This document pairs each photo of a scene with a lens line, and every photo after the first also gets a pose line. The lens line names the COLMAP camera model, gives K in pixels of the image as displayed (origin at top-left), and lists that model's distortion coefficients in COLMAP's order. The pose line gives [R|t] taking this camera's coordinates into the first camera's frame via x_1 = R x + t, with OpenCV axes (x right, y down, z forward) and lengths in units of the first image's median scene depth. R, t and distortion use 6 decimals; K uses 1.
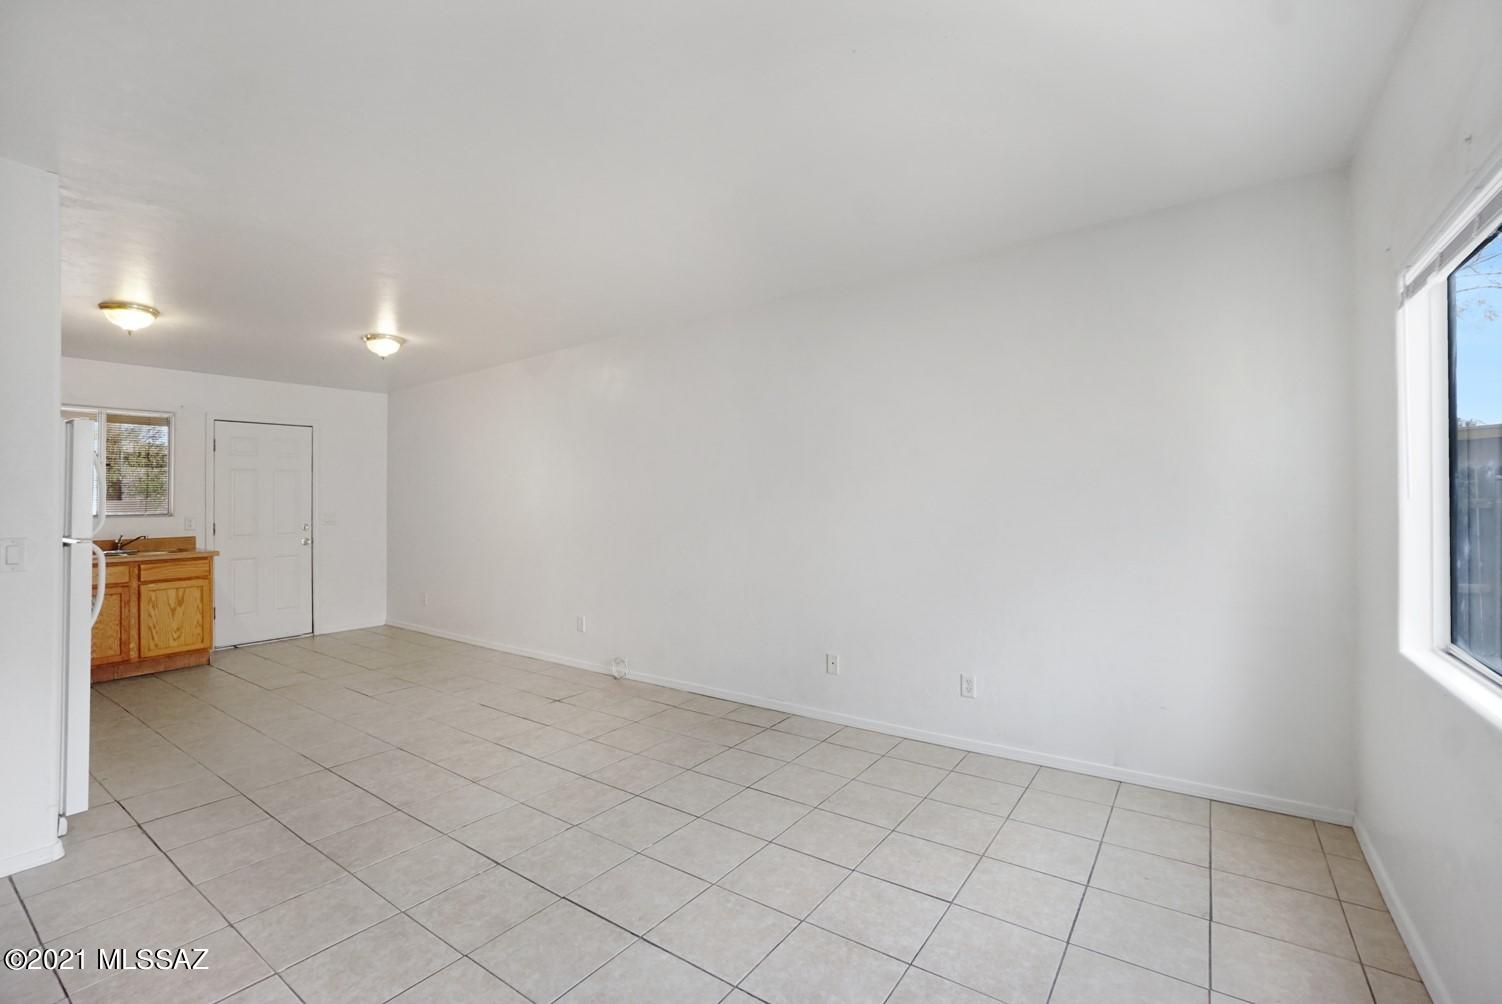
lens RADIAL K [[663.8, 0, 745.7], [0, 663.8, 498.1], [0, 0, 1]] dist [-0.025277, 0.000223]
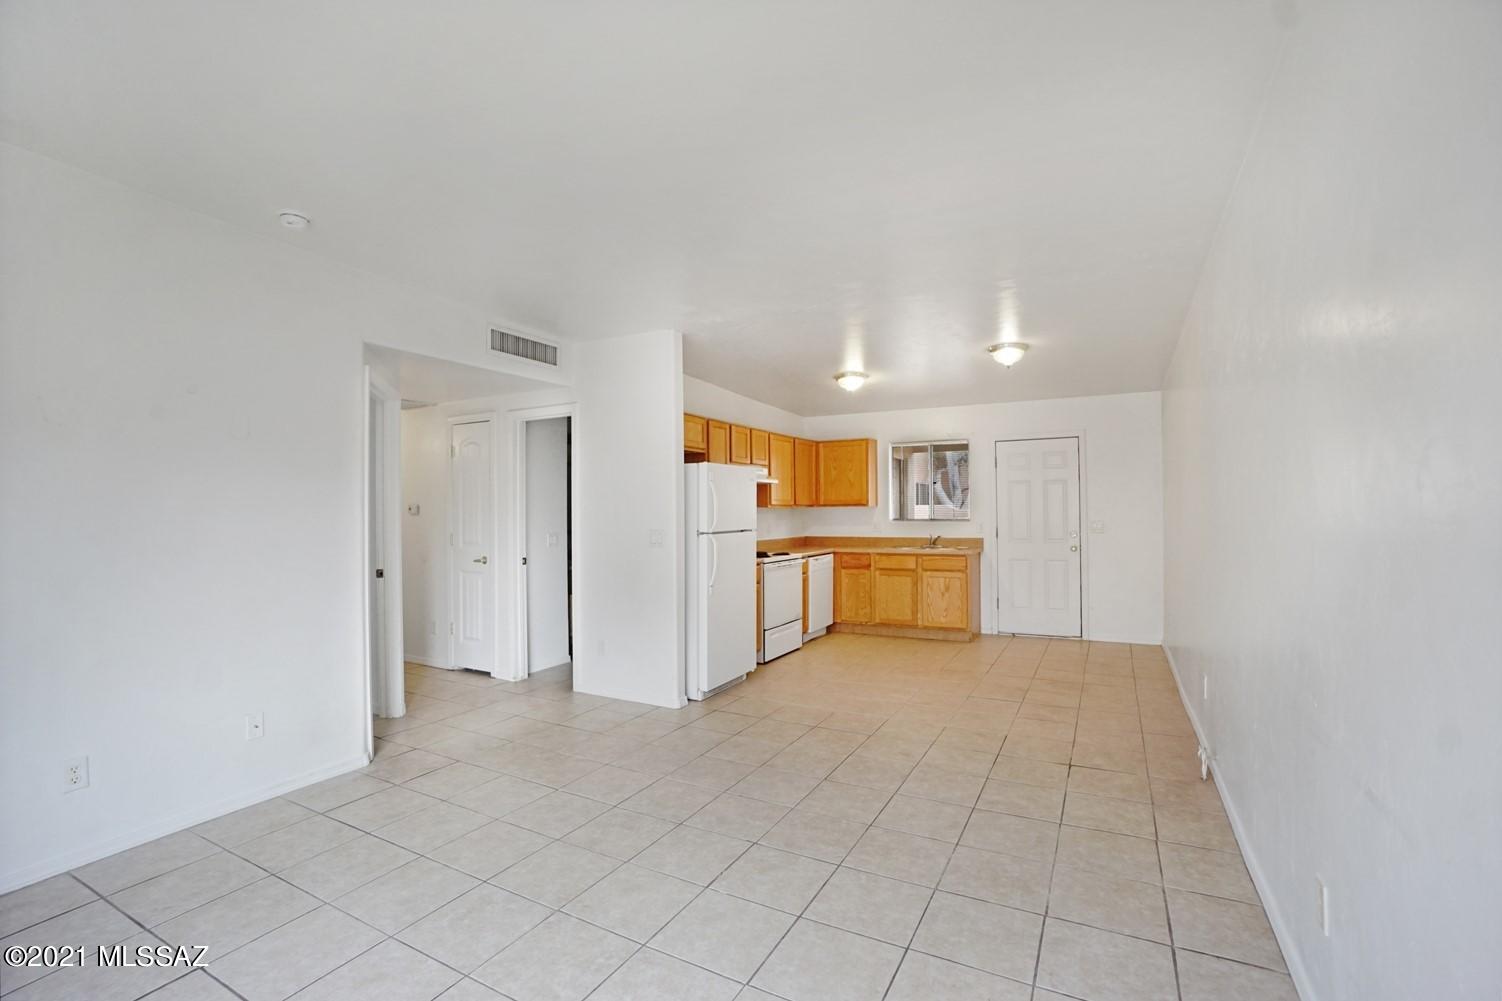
lens RADIAL K [[662.5, 0, 752.0], [0, 662.5, 497.0], [0, 0, 1]] dist [-0.039081, 0.001683]
pose [[0.126037, -0.020575, -0.991812, 0.385314], [0.009091, 0.999767, -0.019584, 0.002280], [0.991984, -0.006548, 0.126195, 0.473087]]
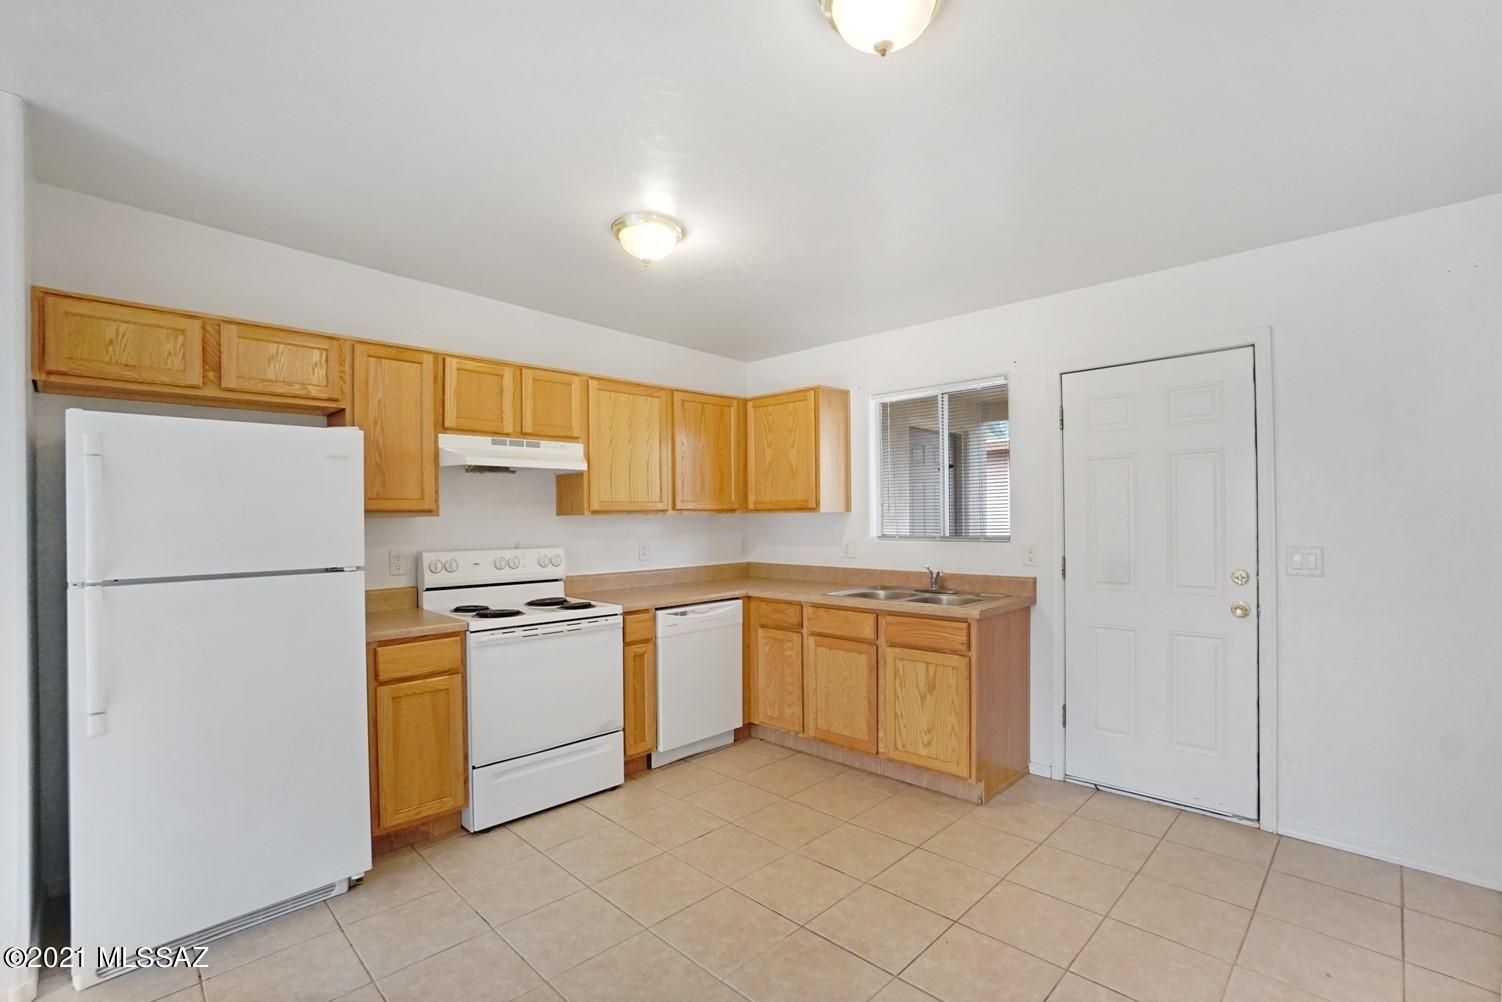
lens RADIAL K [[662.5, 0, 755.0], [0, 662.5, 516.6], [0, 0, 1]] dist [-0.039081, 0.001683]
pose [[-0.149026, 0.001642, -0.988832, -0.250651], [0.010443, 0.999945, 0.000087, 0.000984], [0.988778, -0.010314, -0.149035, 0.963977]]
